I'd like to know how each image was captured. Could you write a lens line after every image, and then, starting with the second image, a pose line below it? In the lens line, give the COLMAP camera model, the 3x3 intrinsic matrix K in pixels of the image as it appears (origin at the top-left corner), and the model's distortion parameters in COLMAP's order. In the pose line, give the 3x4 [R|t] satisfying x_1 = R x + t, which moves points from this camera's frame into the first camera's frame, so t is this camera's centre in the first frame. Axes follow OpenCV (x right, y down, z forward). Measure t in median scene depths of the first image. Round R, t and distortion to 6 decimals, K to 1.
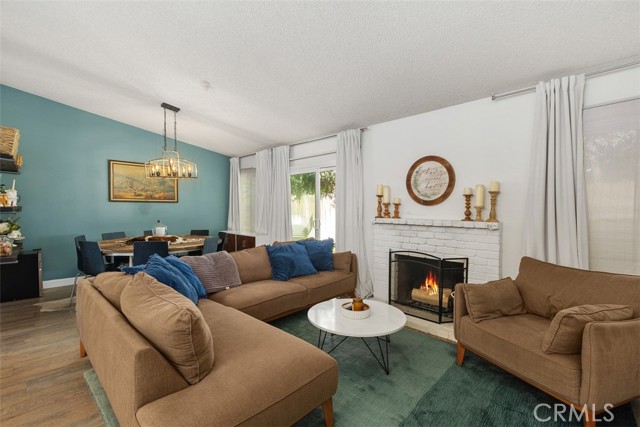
lens RADIAL K [[291.5, 0, 317.6], [0, 291.5, 213.7], [0, 0, 1]] dist [0.009642, -0.000669]
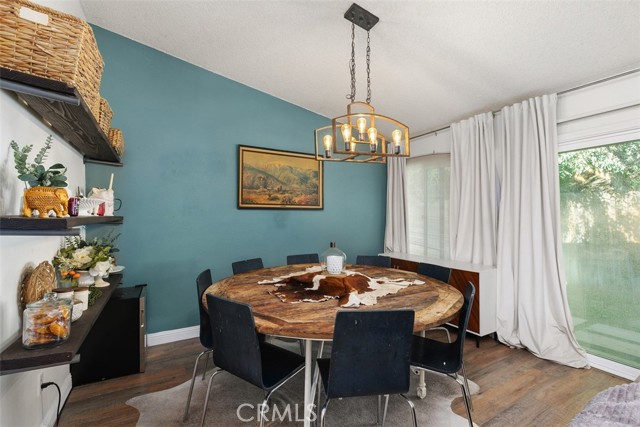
lens RADIAL K [[291.5, 0, 322.1], [0, 291.5, 210.8], [0, 0, 1]] dist [0.009642, -0.000669]
pose [[0.968673, -0.008592, -0.248192, -0.362307], [-0.001758, 0.999139, -0.041449, -0.010274], [0.248335, 0.040587, 0.967824, 0.414462]]
